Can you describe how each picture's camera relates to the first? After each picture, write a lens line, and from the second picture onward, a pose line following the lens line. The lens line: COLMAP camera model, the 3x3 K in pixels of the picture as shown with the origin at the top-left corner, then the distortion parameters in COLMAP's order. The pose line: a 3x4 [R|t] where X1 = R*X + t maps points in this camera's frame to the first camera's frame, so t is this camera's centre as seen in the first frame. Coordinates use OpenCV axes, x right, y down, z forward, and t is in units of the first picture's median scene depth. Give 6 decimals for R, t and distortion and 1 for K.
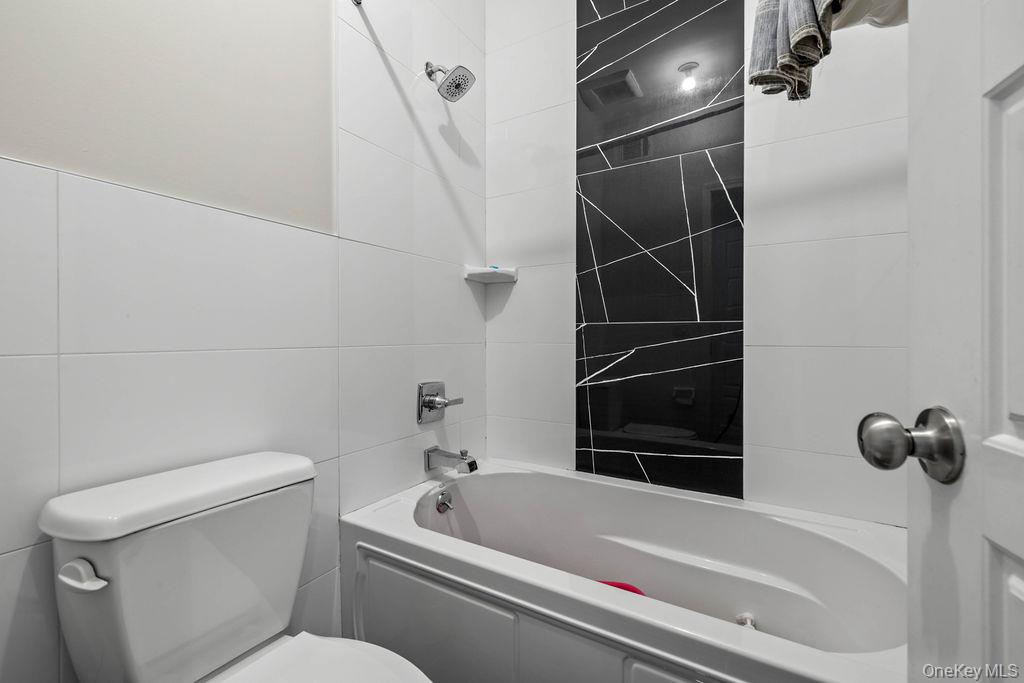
lens RADIAL K [[433.1, 0, 514.5], [0, 433.1, 334.6], [0, 0, 1]] dist [0.002135, -0.000730]
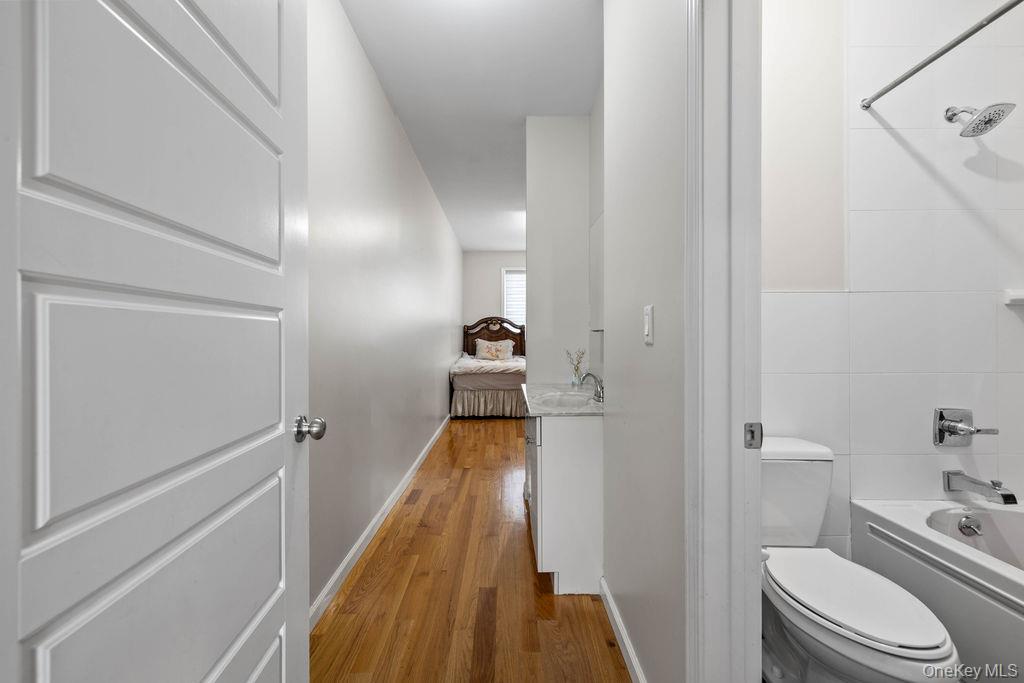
lens RADIAL K [[433.1, 0, 506.8], [0, 433.1, 337.1], [0, 0, 1]] dist [0.002135, -0.000730]
pose [[0.502496, 0.001277, -0.864578, 0.173413], [0.002950, 0.999991, 0.003191, -0.070456], [0.864574, -0.004154, 0.502488, -0.465113]]
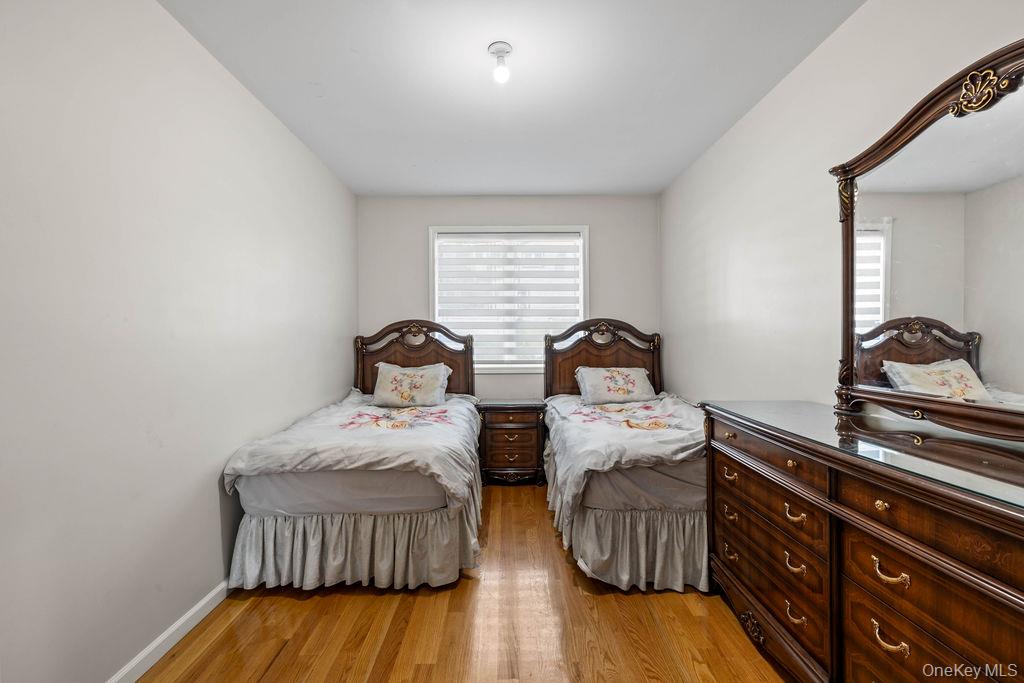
lens RADIAL K [[433.1, 0, 511.1], [0, 433.1, 344.6], [0, 0, 1]] dist [0.002135, -0.000730]
pose [[0.521758, 0.012431, -0.853003, -1.576075], [-0.001914, 0.999908, 0.013401, -0.172623], [0.853092, -0.005359, 0.521734, 0.984916]]
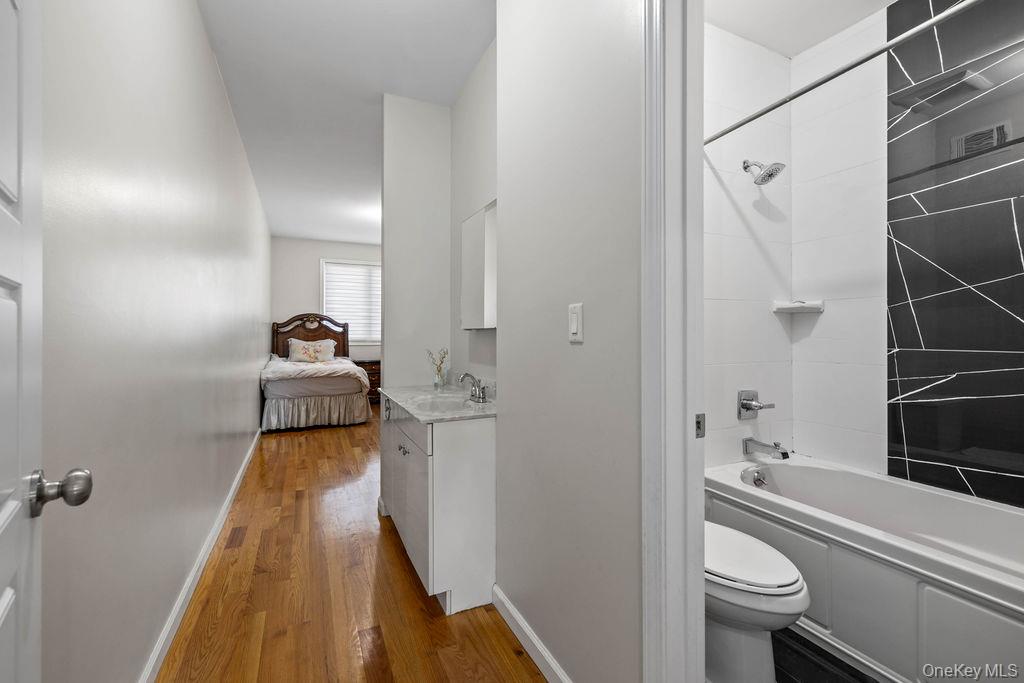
lens RADIAL K [[433.1, 0, 507.4], [0, 433.1, 333.4], [0, 0, 1]] dist [0.002135, -0.000730]
pose [[0.820346, -0.003381, -0.571857, -0.030267], [0.002239, 0.999994, -0.002700, -0.068953], [0.571863, 0.000935, 0.820349, -0.565825]]
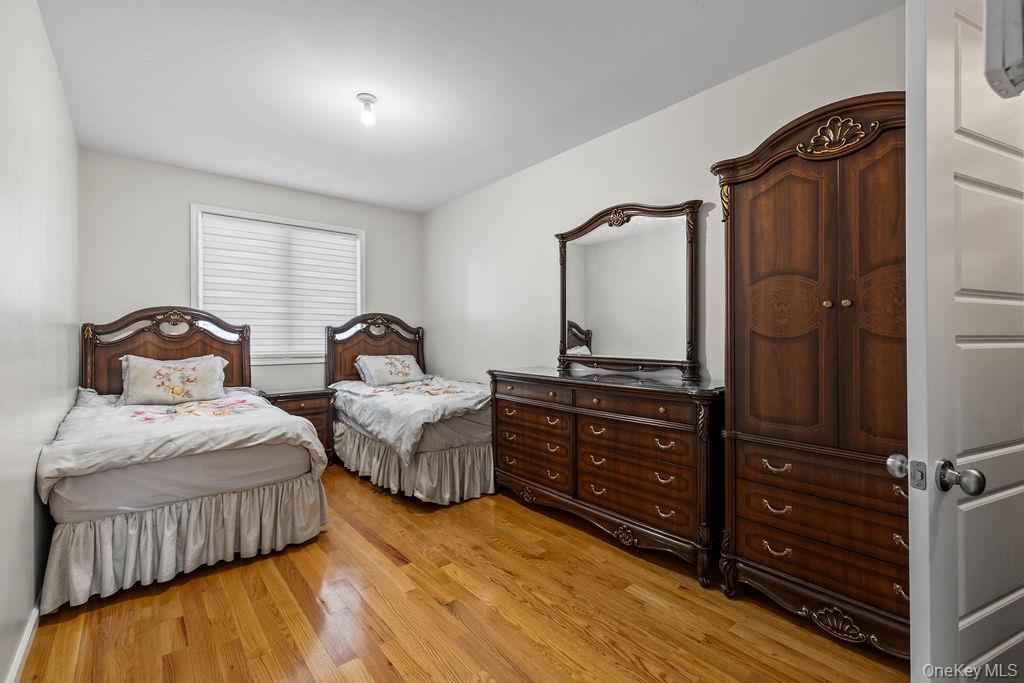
lens RADIAL K [[433.1, 0, 520.7], [0, 433.1, 339.6], [0, 0, 1]] dist [0.002135, -0.000730]
pose [[0.948416, 0.005809, -0.316976, -1.623848], [-0.004617, 0.999979, 0.004512, -0.129367], [0.316996, -0.002816, 0.948423, 0.261181]]
